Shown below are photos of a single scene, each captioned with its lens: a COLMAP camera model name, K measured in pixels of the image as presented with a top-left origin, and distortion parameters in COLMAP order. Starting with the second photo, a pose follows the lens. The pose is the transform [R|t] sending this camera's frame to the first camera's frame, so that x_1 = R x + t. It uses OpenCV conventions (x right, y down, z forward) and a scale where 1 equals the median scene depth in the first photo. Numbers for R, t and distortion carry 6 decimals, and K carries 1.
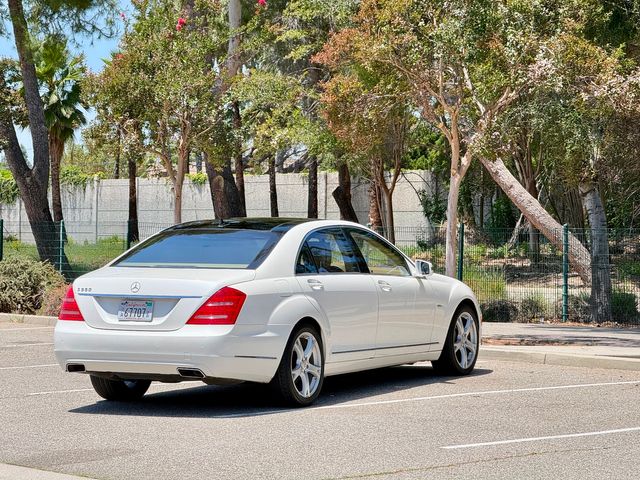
lens RADIAL K [[2182.9, 0, 320.0], [0, 2182.9, 240.0], [0, 0, 1]] dist [0.040980, -1.962934]
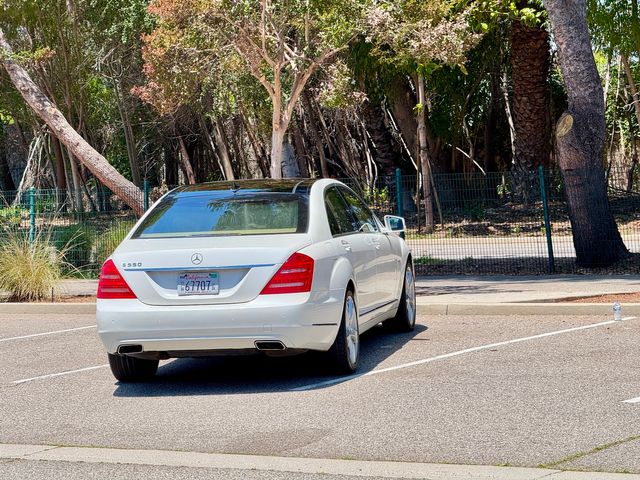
lens RADIAL K [[2182.9, 0, 320.0], [0, 2182.9, 240.0], [0, 0, 1]] dist [0.040980, -1.962934]
pose [[0.957672, -0.056385, 0.282284, -0.295169], [0.050719, 0.998338, 0.027348, -0.009300], [-0.283357, -0.011873, 0.958941, 0.083711]]
